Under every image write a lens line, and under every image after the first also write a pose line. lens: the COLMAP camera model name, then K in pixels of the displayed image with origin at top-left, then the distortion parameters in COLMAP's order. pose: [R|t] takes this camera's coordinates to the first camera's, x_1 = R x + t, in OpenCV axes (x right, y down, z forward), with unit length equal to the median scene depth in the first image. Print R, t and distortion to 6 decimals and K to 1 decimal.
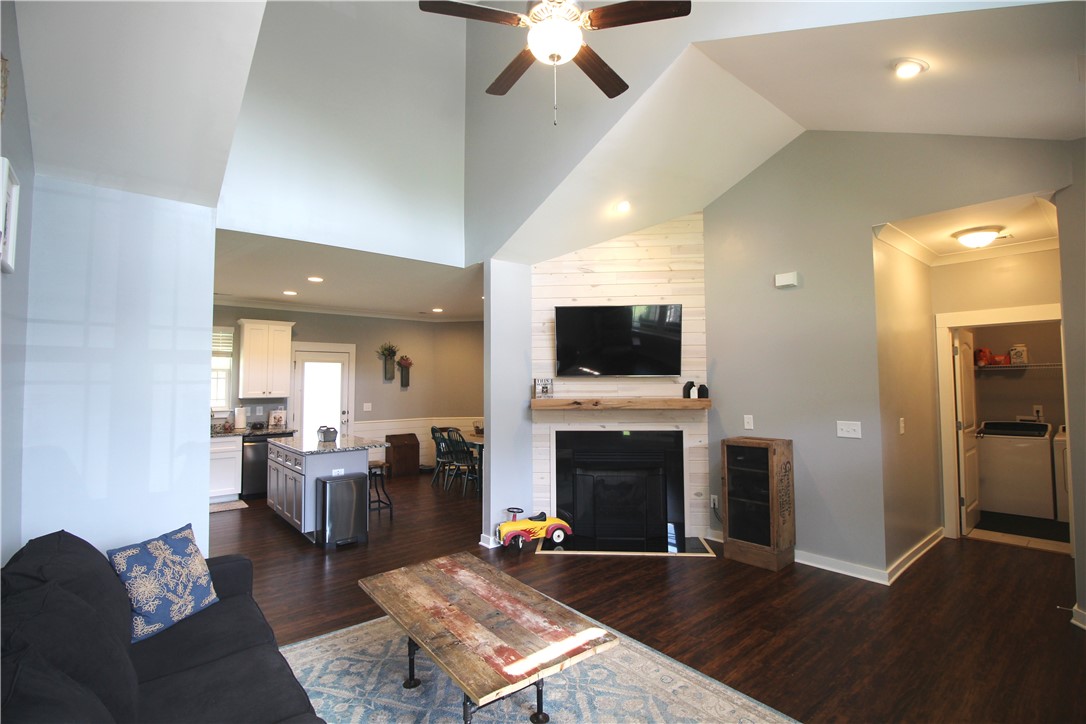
lens RADIAL K [[503.2, 0, 553.3], [0, 503.2, 353.0], [0, 0, 1]] dist [-0.007025, -0.002151]
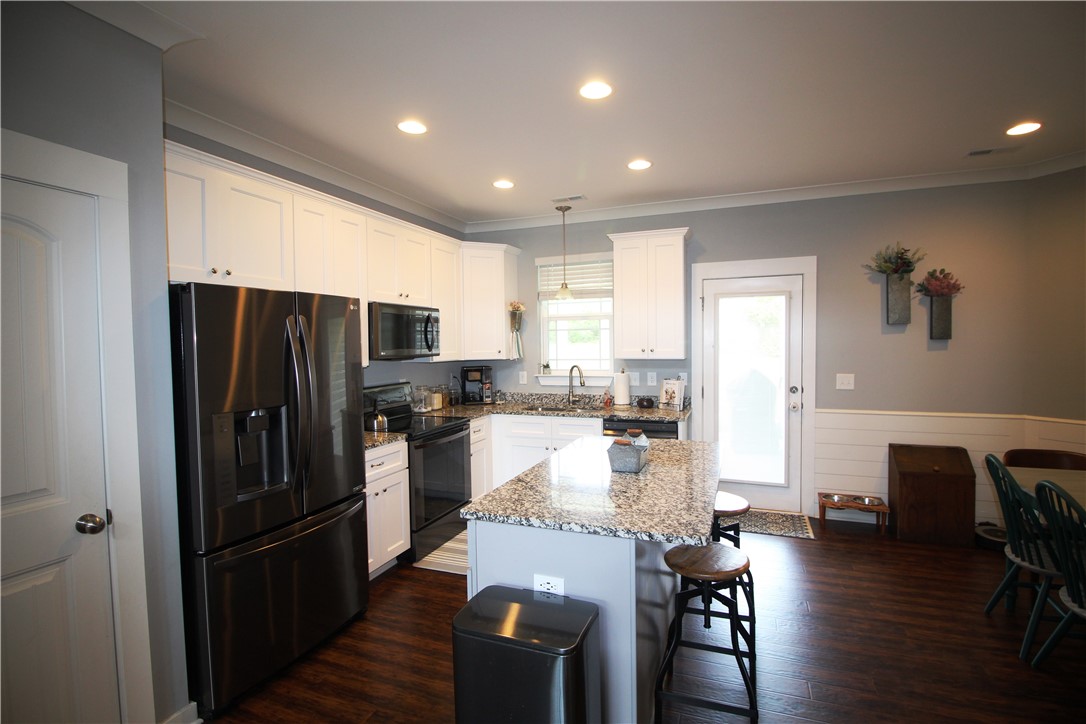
lens RADIAL K [[503.2, 0, 555.2], [0, 503.2, 361.0], [0, 0, 1]] dist [-0.007025, -0.002151]
pose [[0.481522, 0.031652, -0.875862, -0.078435], [0.061891, 0.995625, 0.070005, 0.036785], [0.874246, -0.087917, 0.477456, 0.538599]]
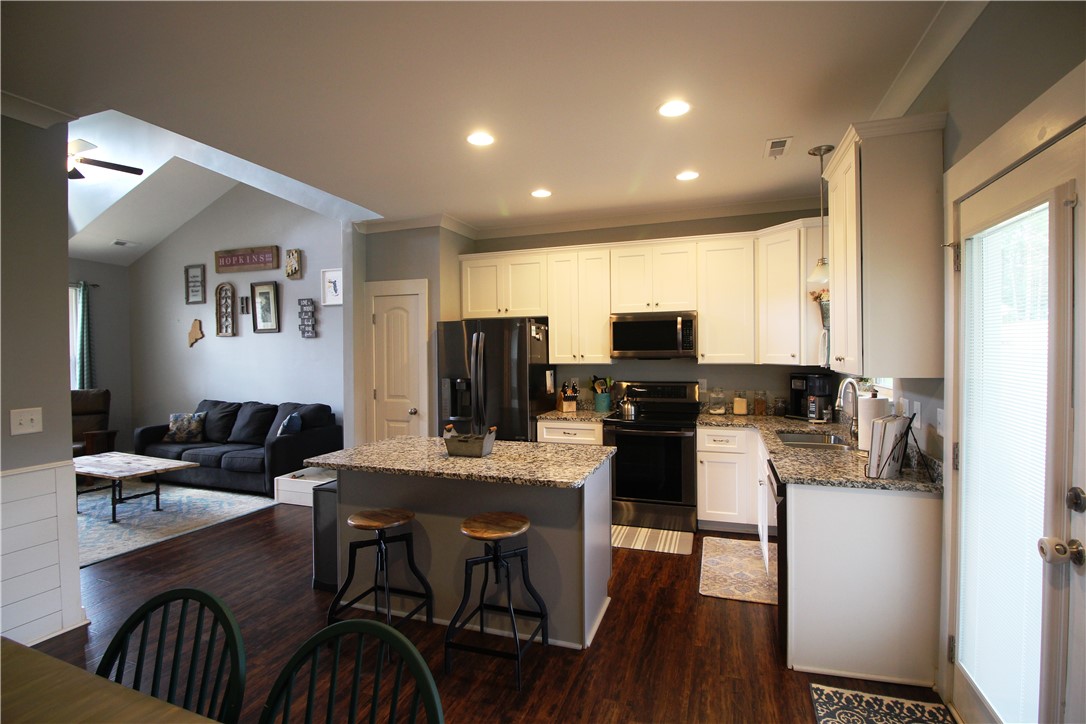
lens RADIAL K [[503.2, 0, 552.4], [0, 503.2, 358.5], [0, 0, 1]] dist [-0.007025, -0.002151]
pose [[-0.861116, 0.022837, -0.507896, -0.194242], [0.045248, 0.998469, -0.031822, 0.071319], [0.506391, -0.050384, -0.860831, 1.062727]]
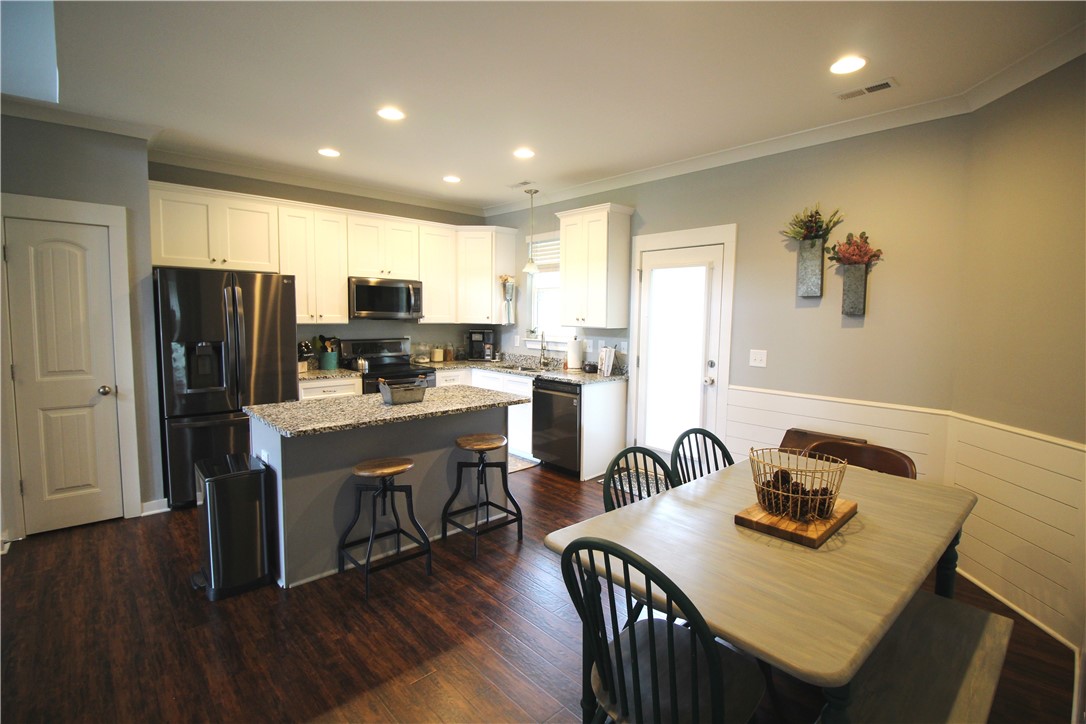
lens RADIAL K [[503.2, 0, 550.9], [0, 503.2, 354.8], [0, 0, 1]] dist [-0.007025, -0.002151]
pose [[0.044632, 0.087391, -0.995174, 0.083150], [0.046238, 0.994918, 0.089443, 0.056780], [0.997933, -0.050007, 0.040364, 0.824632]]
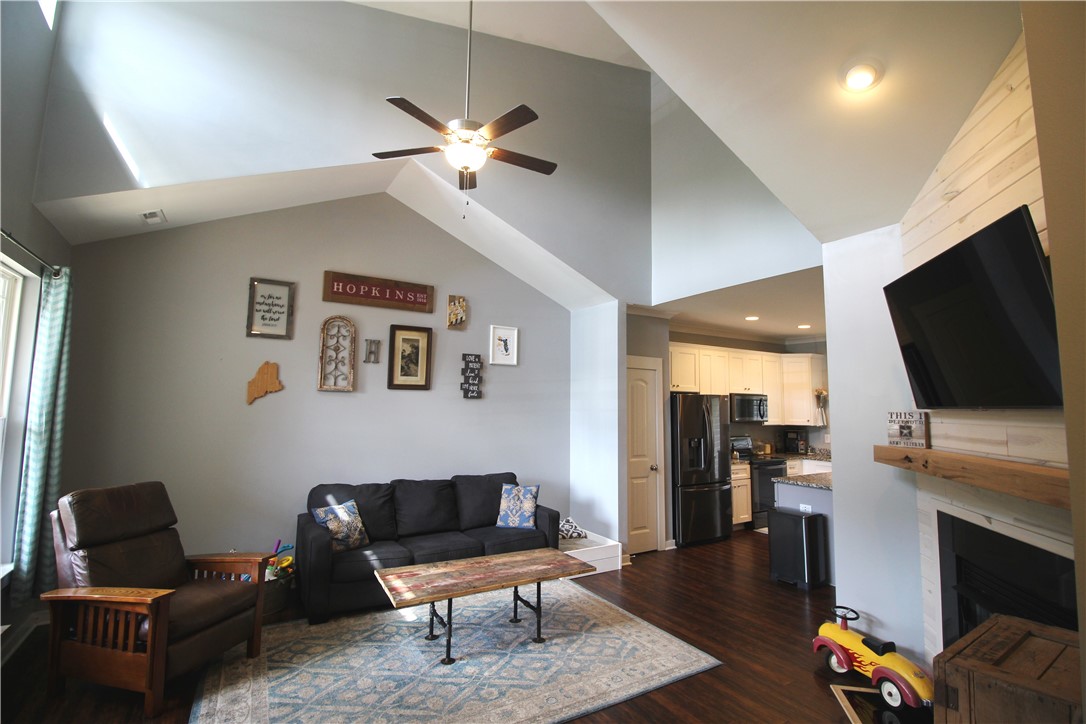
lens RADIAL K [[503.2, 0, 553.1], [0, 503.2, 351.3], [0, 0, 1]] dist [-0.007025, -0.002151]
pose [[-0.143227, -0.104353, -0.984173, 0.382899], [0.047365, 0.992563, -0.112135, 0.017141], [0.988556, -0.062677, -0.137219, 0.428436]]
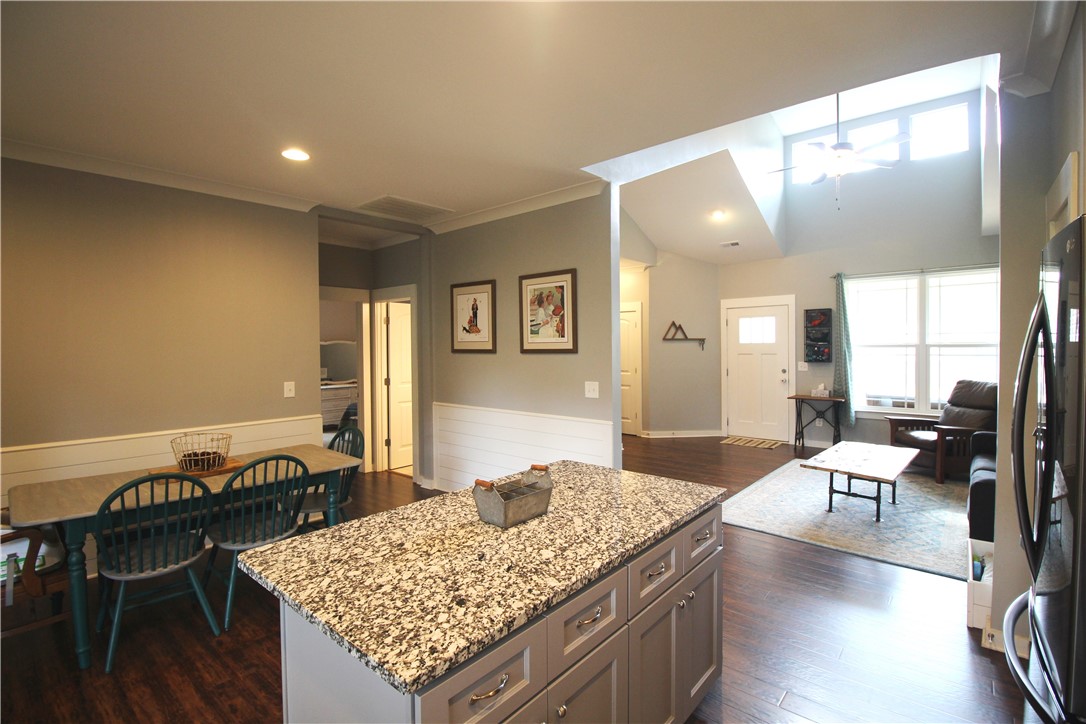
lens RADIAL K [[503.2, 0, 545.7], [0, 503.2, 357.5], [0, 0, 1]] dist [-0.007025, -0.002151]
pose [[-0.149452, -0.015232, 0.988652, -0.550588], [-0.047983, 0.998815, 0.008135, 0.052018], [-0.987604, -0.046222, -0.150006, 0.743840]]
